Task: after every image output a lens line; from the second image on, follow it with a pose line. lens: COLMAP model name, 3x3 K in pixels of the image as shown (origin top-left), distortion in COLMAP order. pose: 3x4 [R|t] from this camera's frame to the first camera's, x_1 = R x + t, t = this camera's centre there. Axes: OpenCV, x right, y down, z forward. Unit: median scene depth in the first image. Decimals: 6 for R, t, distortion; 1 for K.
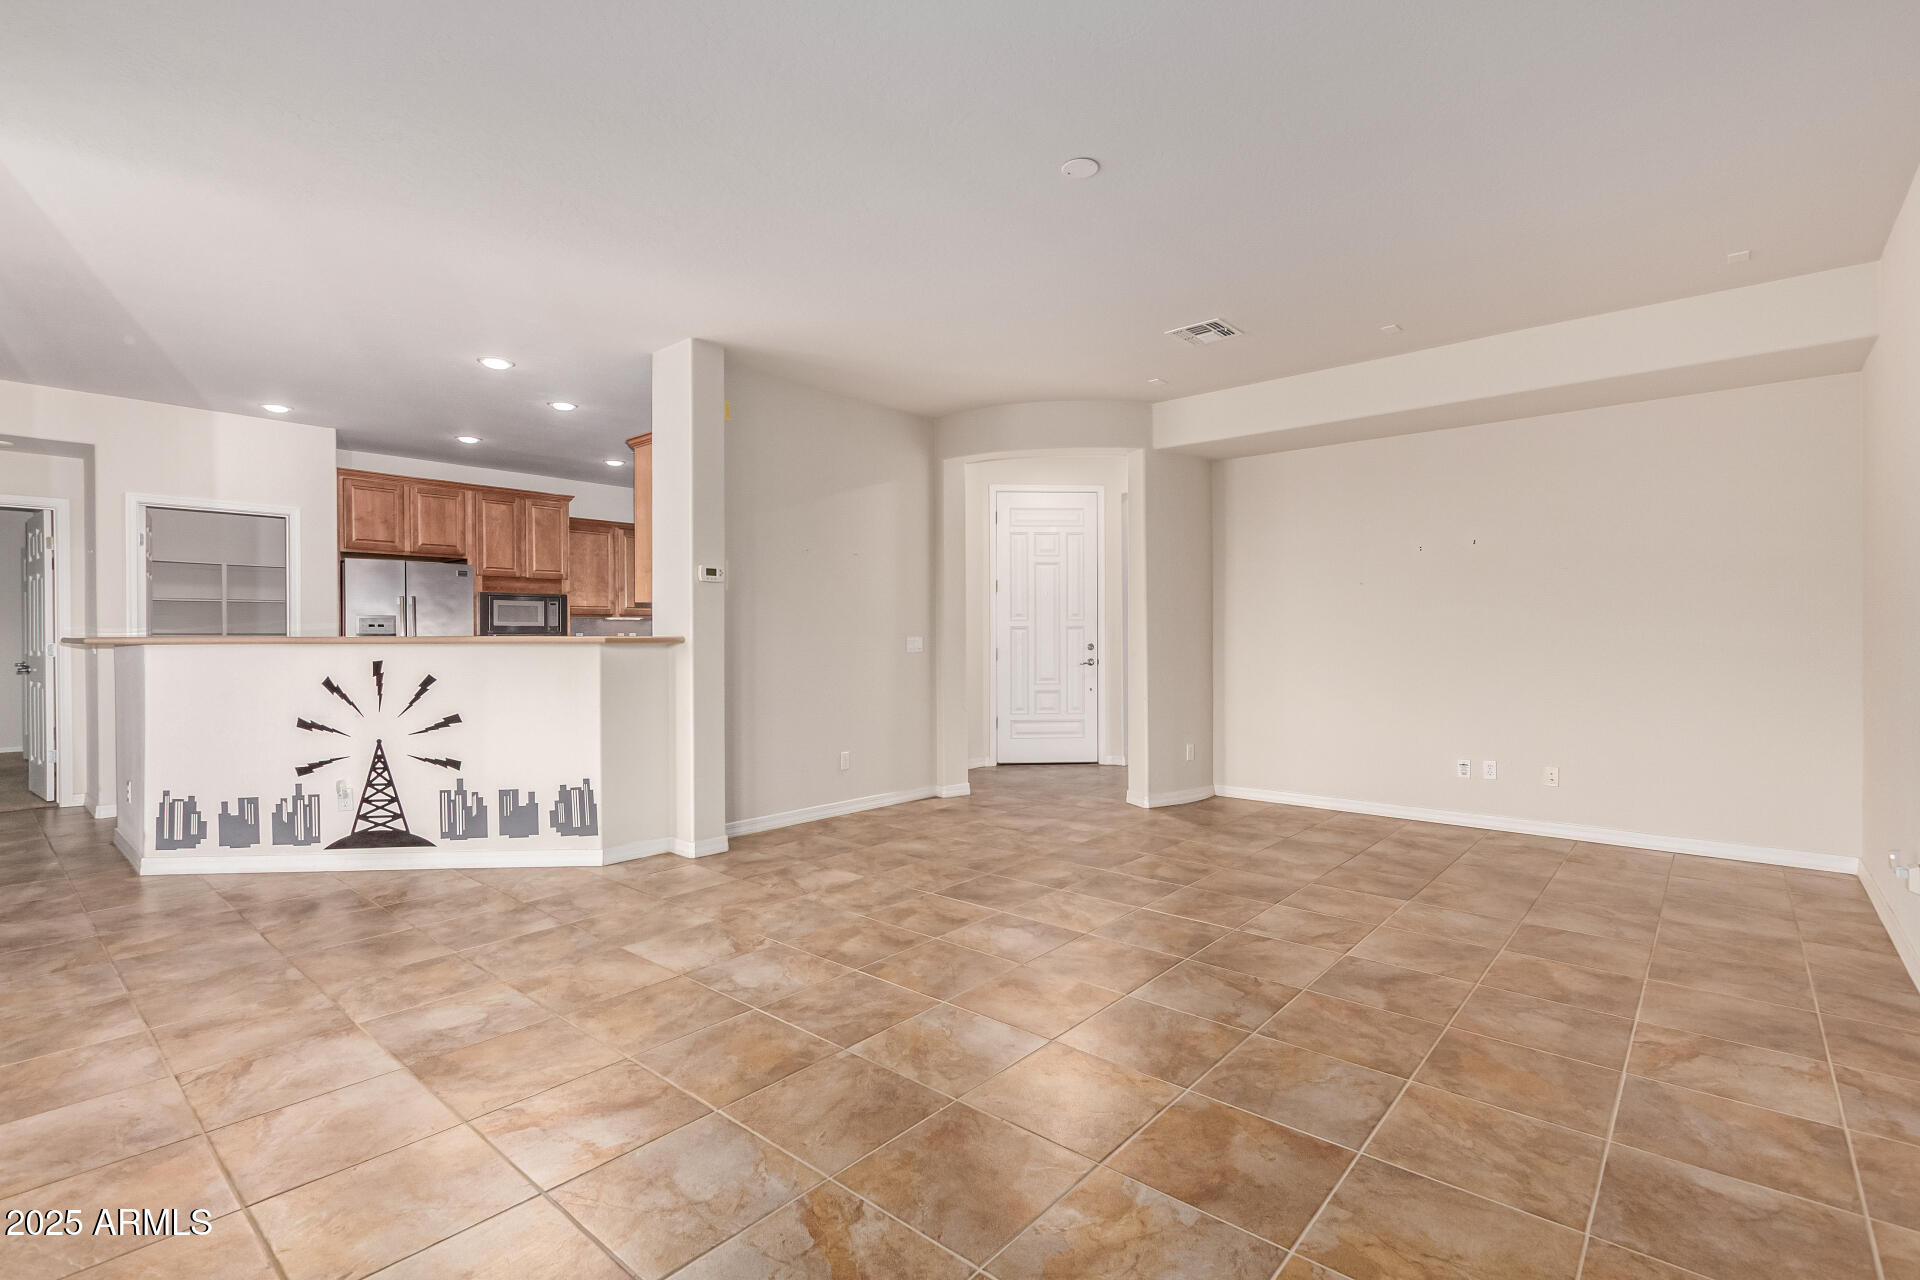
lens RADIAL K [[881.7, 0, 975.1], [0, 881.7, 639.7], [0, 0, 1]] dist [0.000773, -0.000602]
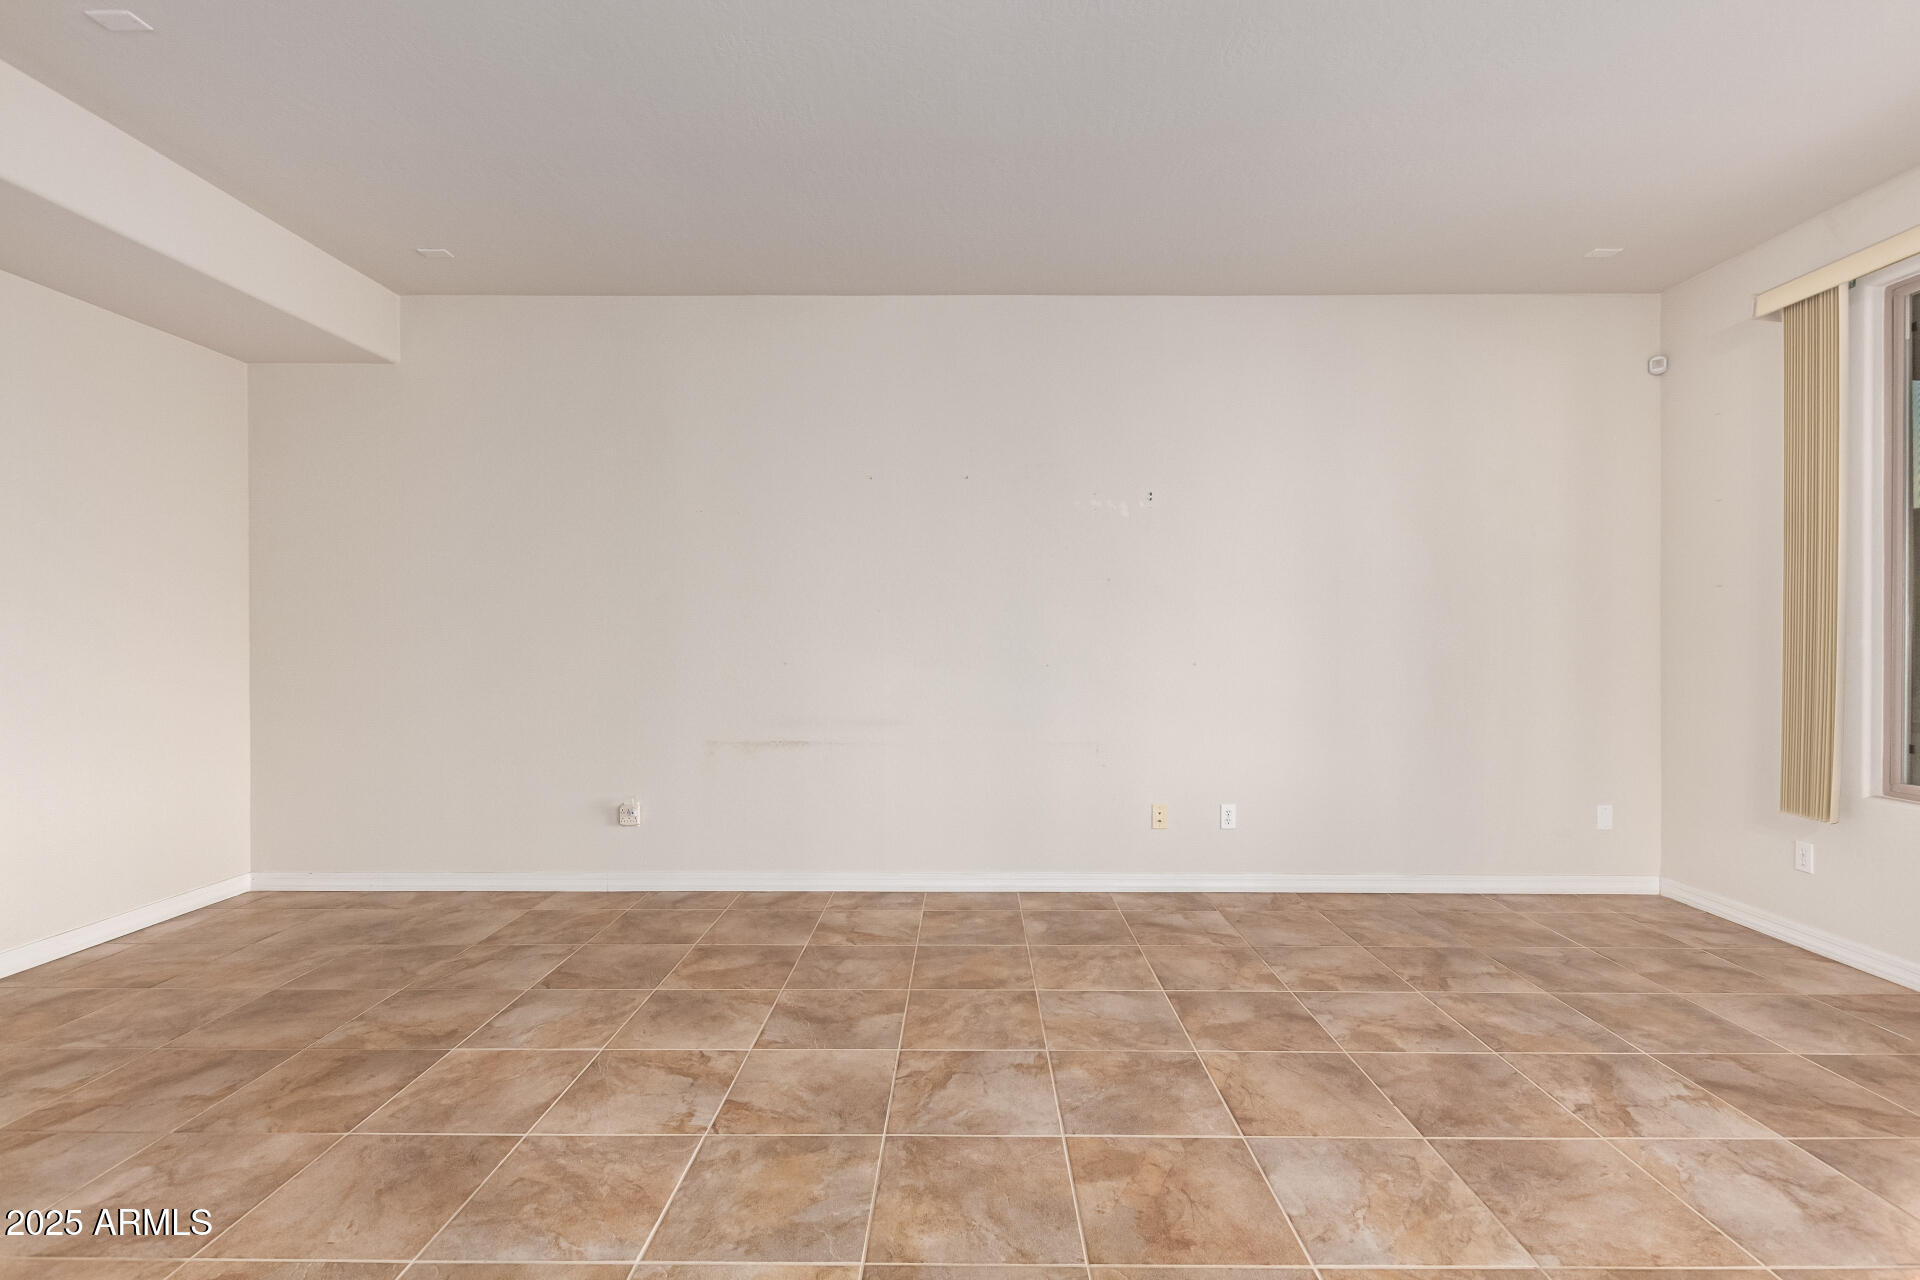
lens RADIAL K [[866.3, 0, 966.7], [0, 866.3, 641.8], [0, 0, 1]] dist [0.008917, -0.004739]
pose [[-0.636646, -0.002520, 0.771152, -0.233621], [0.004605, 0.999964, 0.007070, -0.004673], [-0.771142, 0.008052, -0.636612, 1.087475]]
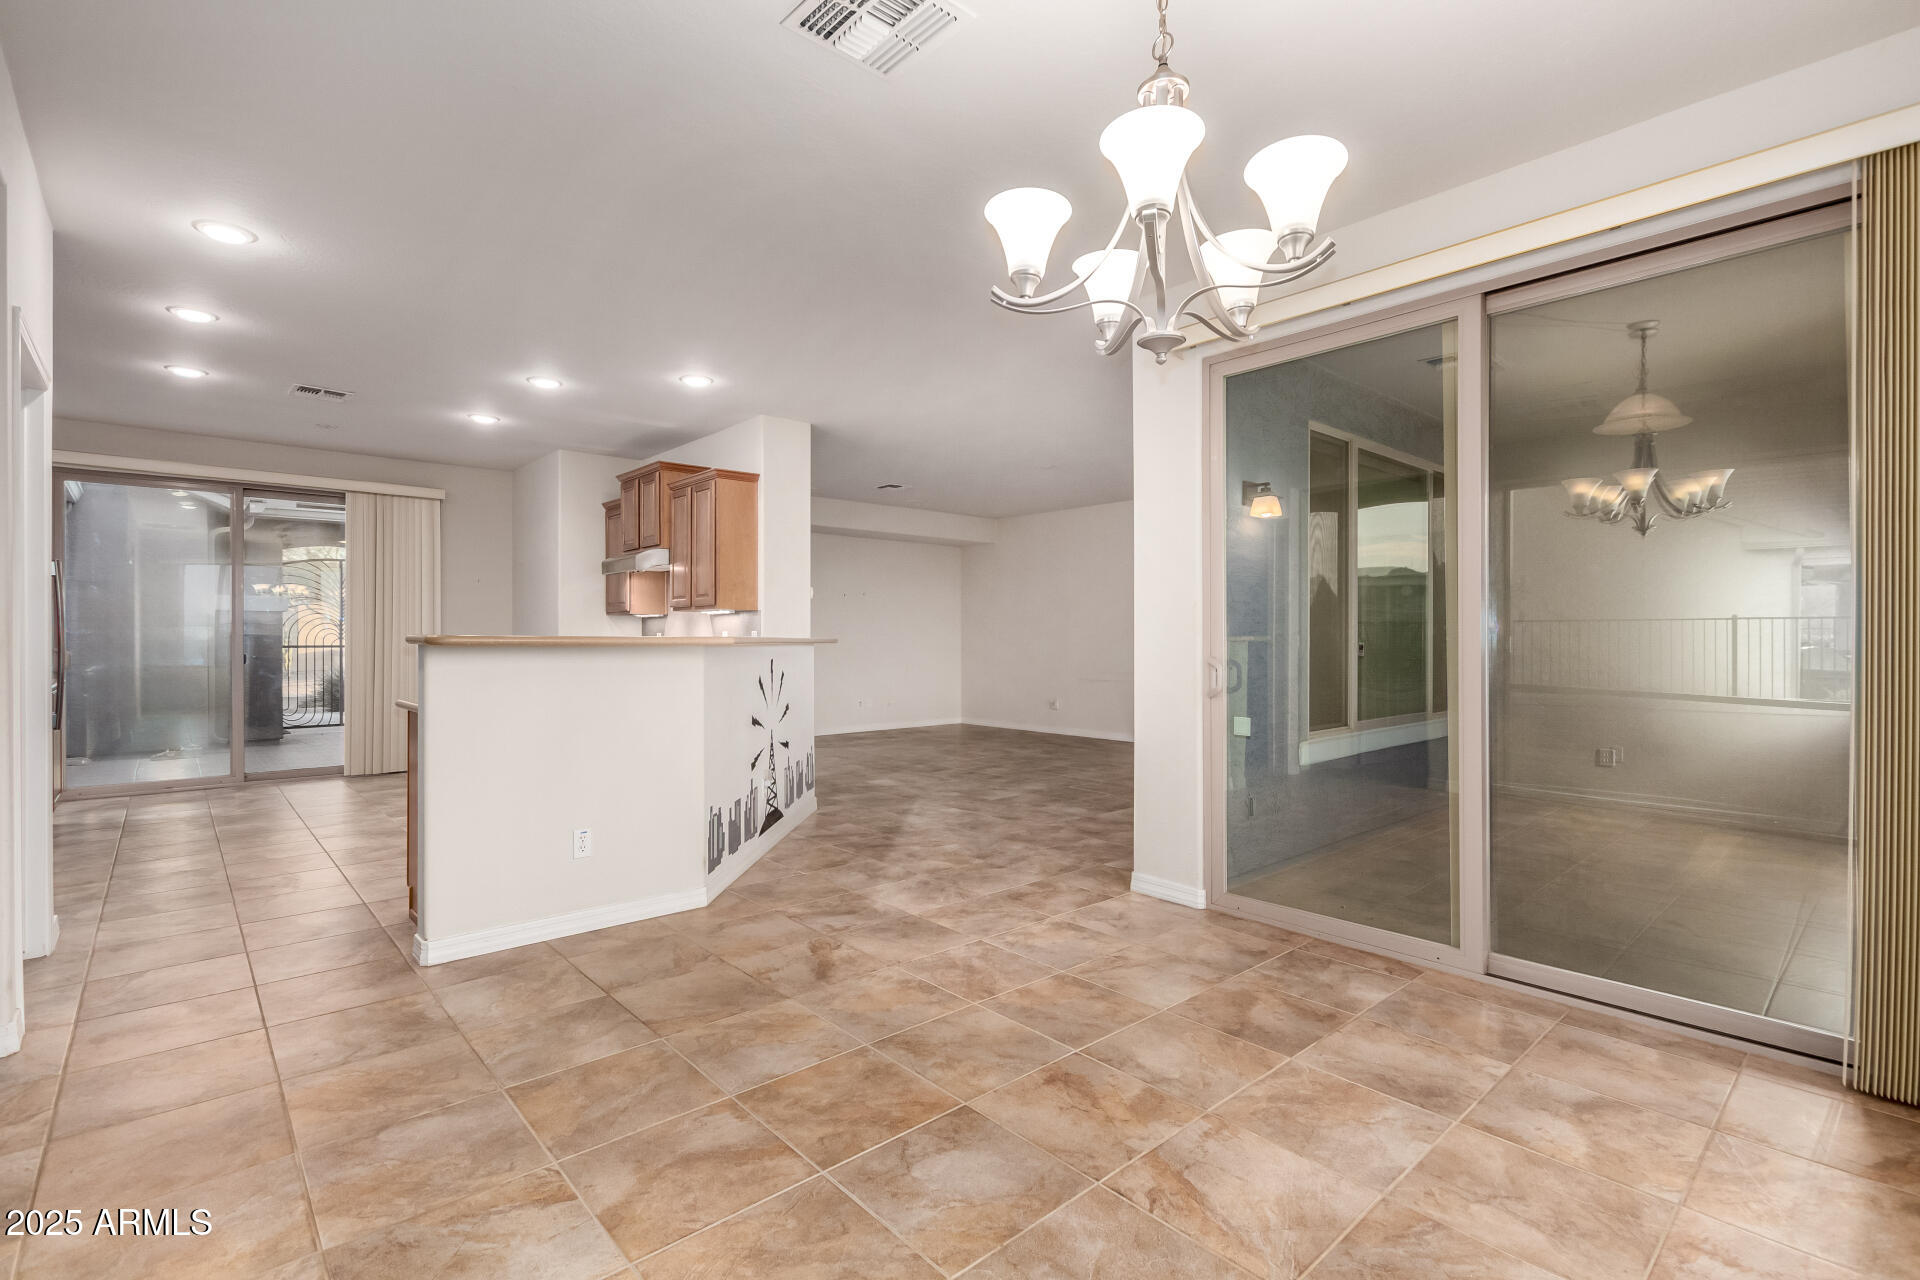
lens RADIAL K [[868.5, 0, 957.0], [0, 868.5, 635.3], [0, 0, 1]] dist [0.002714, -0.000432]
pose [[0.145168, 0.006281, 0.989387, -1.887543], [0.005422, 0.999960, -0.007144, 0.003243], [-0.989392, 0.006402, 0.145128, 0.662015]]
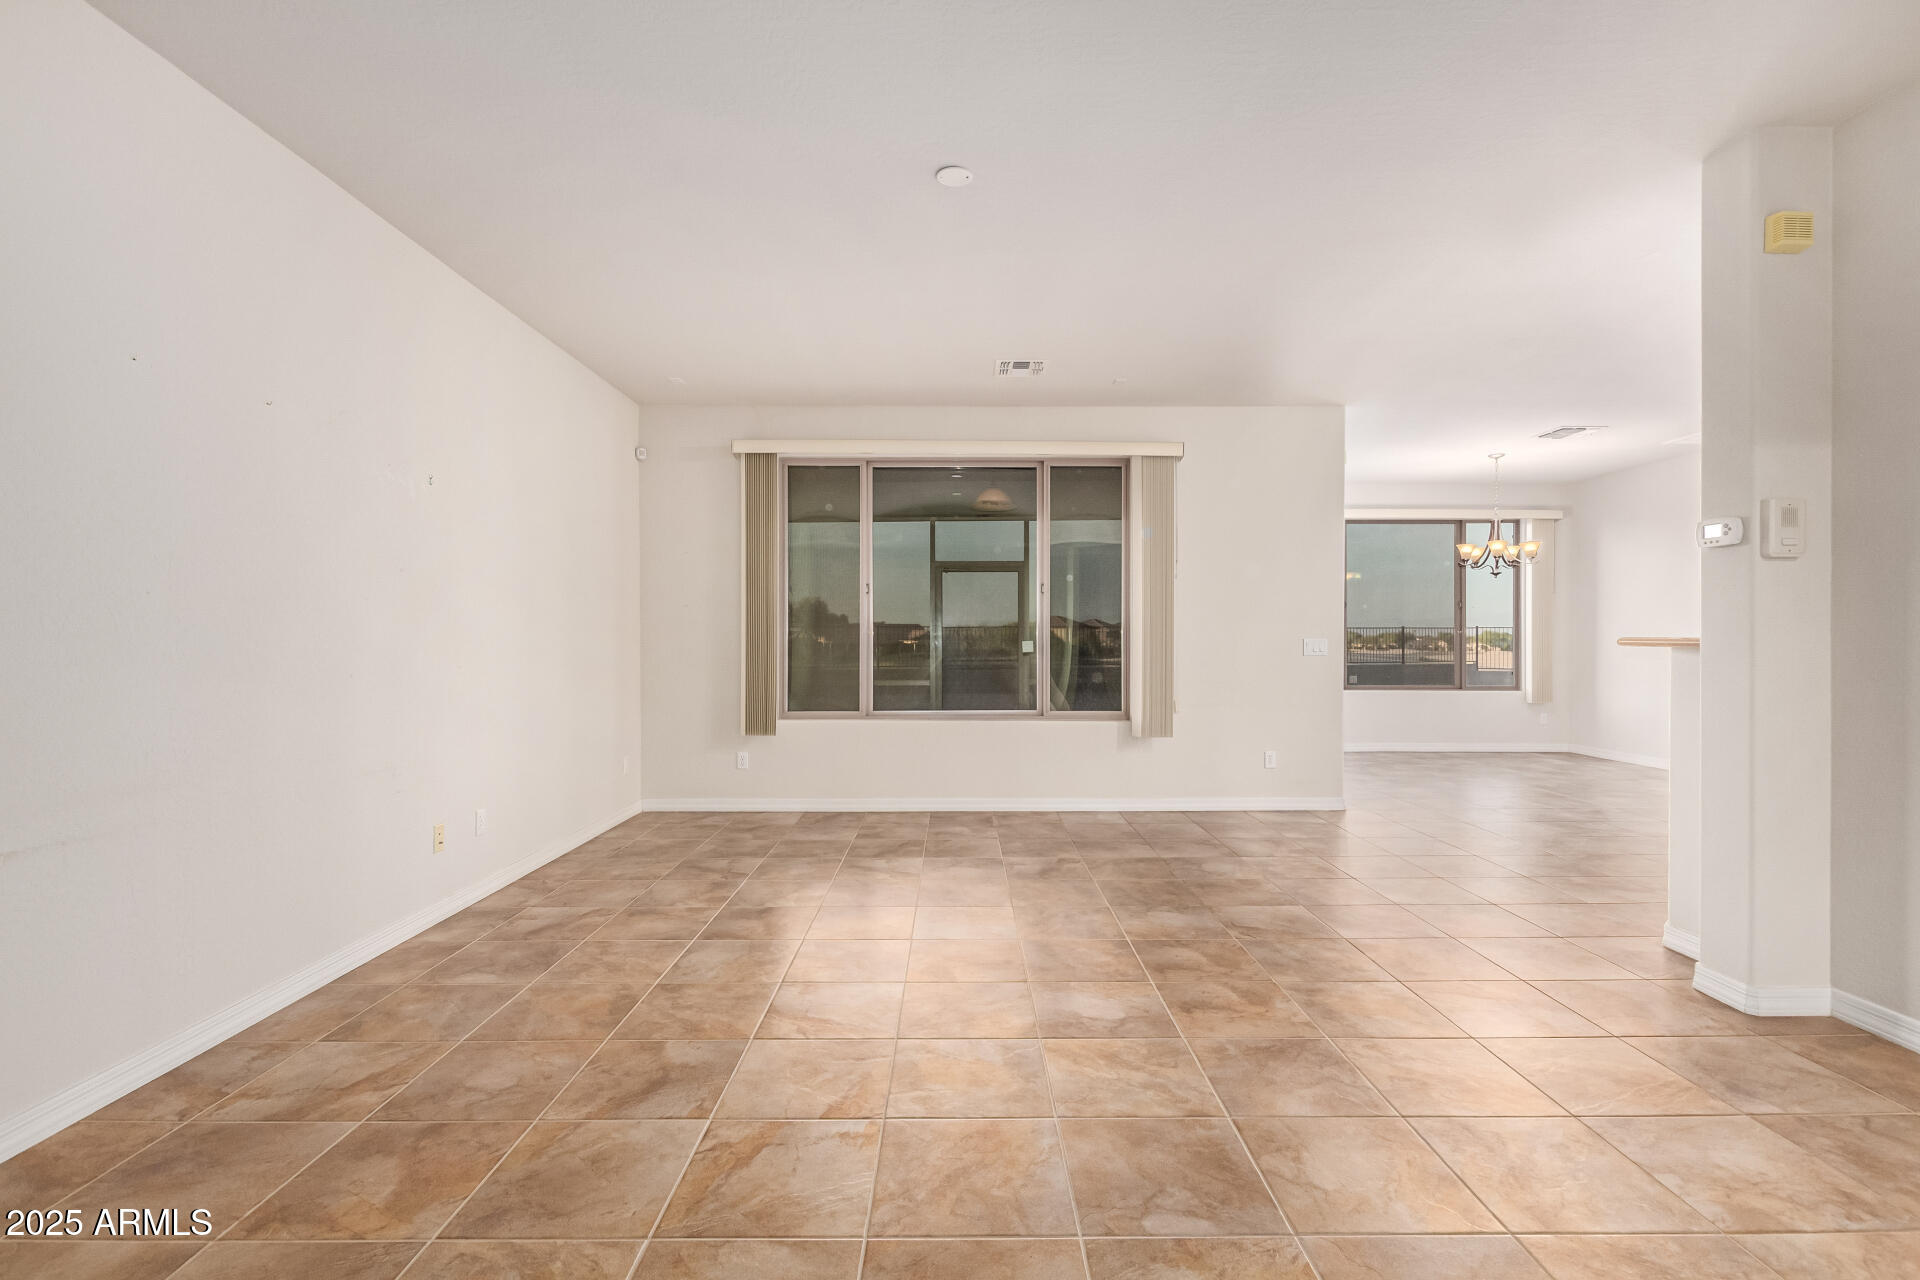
lens RADIAL K [[877.2, 0, 946.4], [0, 877.2, 647.2], [0, 0, 1]] dist [0.000124, -0.000190]
pose [[-0.773270, 0.010986, -0.633981, 0.568084], [0.000308, 0.999856, 0.016952, -0.008345], [0.634076, 0.012913, -0.773163, 1.317916]]
